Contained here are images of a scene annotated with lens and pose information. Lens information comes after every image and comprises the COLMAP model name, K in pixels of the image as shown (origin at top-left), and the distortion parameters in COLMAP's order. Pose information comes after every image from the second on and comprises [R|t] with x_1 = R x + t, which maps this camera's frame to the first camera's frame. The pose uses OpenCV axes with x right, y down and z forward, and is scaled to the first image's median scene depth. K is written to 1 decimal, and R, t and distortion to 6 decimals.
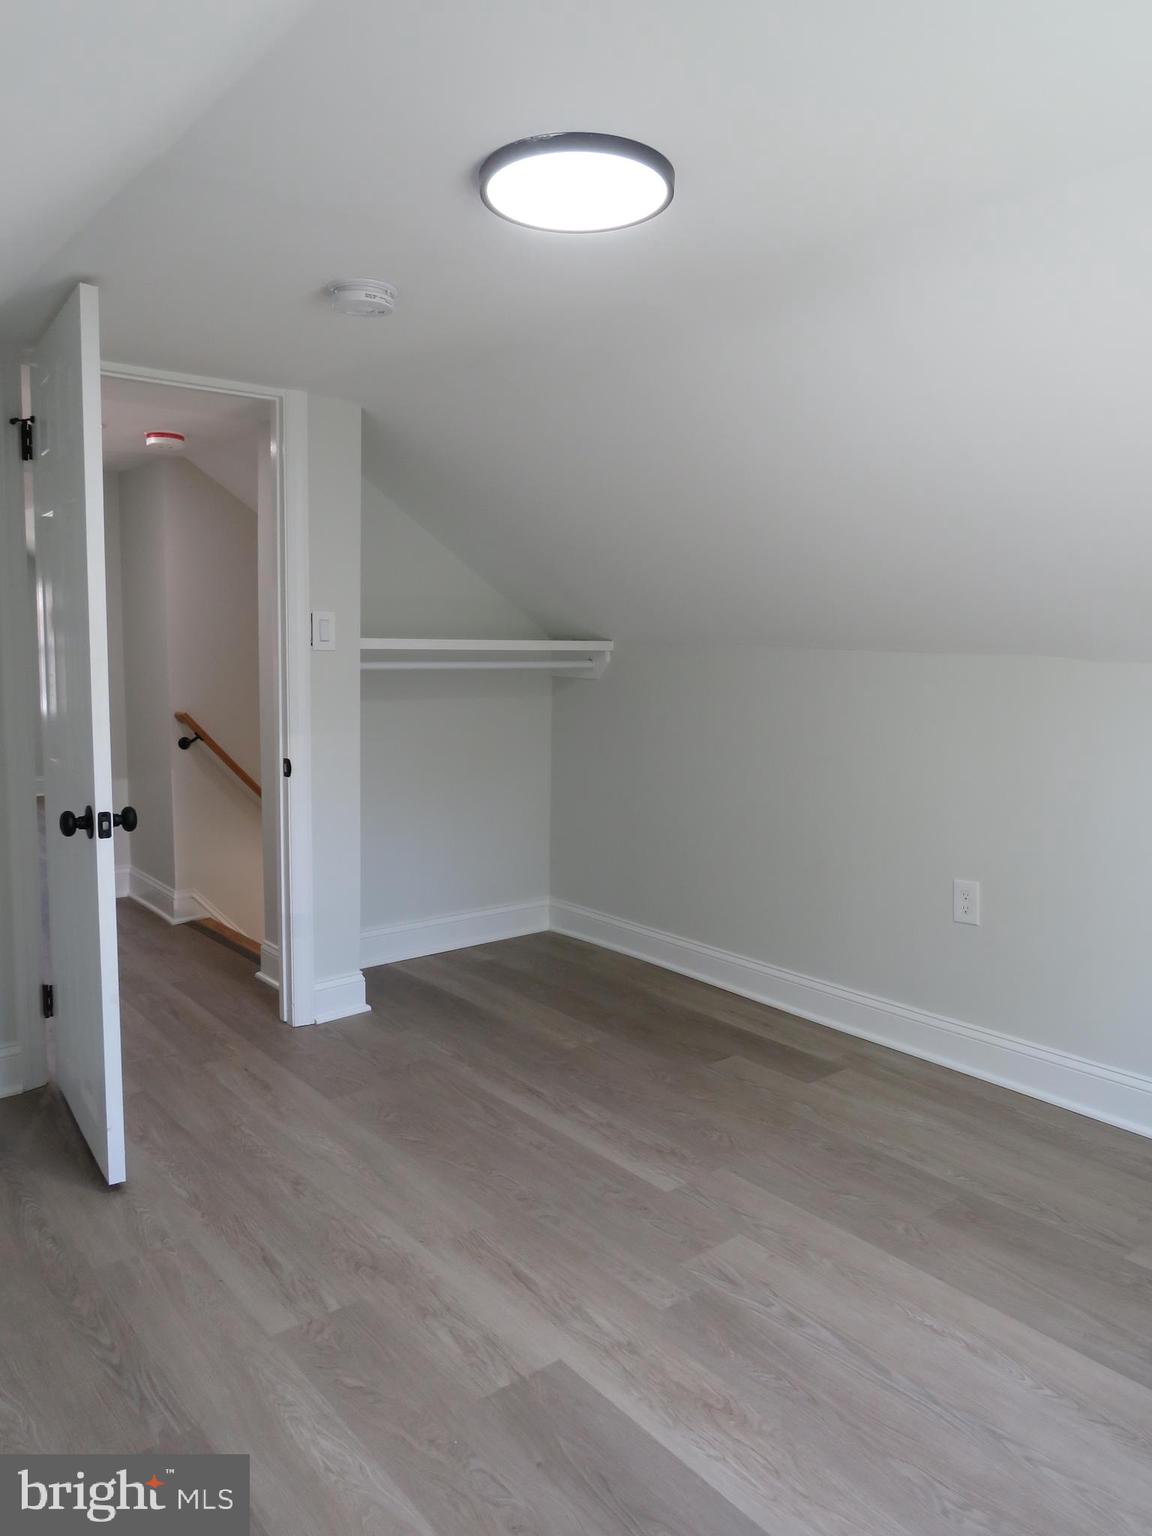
lens RADIAL K [[1080.2, 0, 569.6], [0, 1080.2, 761.4], [0, 0, 1]] dist [-0.046203, 0.031499]
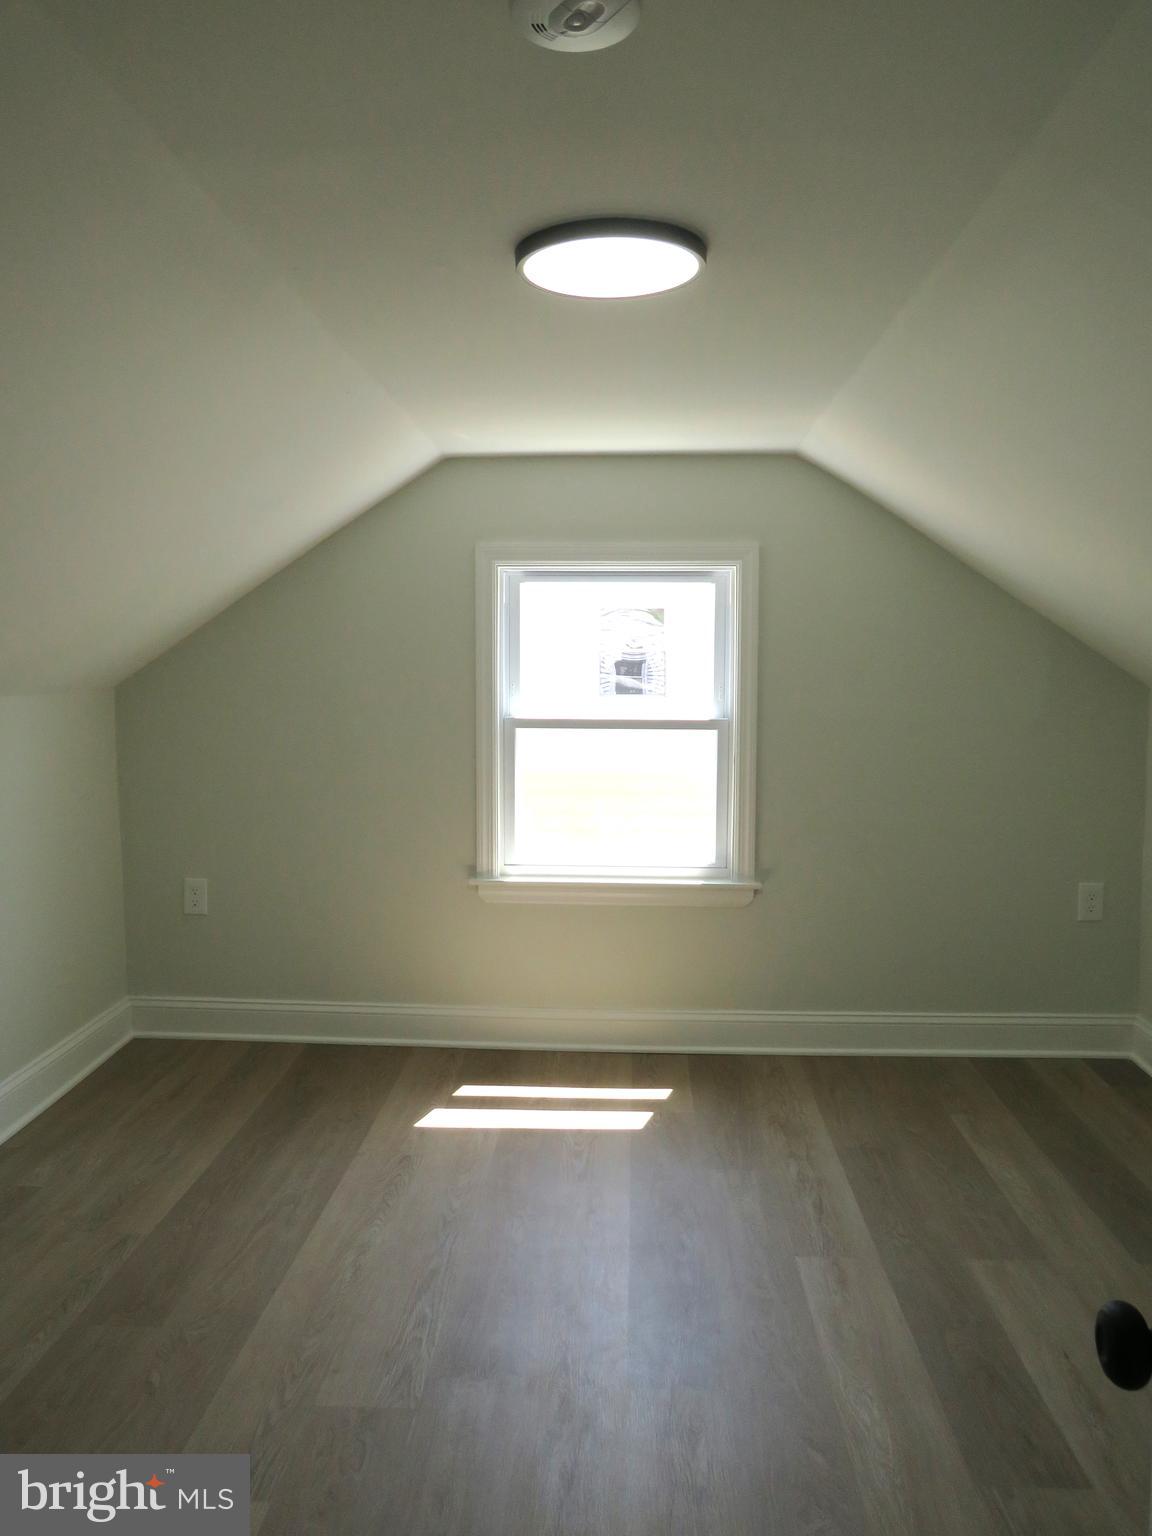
lens RADIAL K [[1080.2, 0, 569.6], [0, 1080.2, 761.4], [0, 0, 1]] dist [-0.046203, 0.031499]
pose [[-0.734885, -0.073248, 0.674224, -0.612064], [0.062610, 0.982577, 0.174991, -0.224329], [-0.675295, 0.170811, -0.717495, 1.641576]]
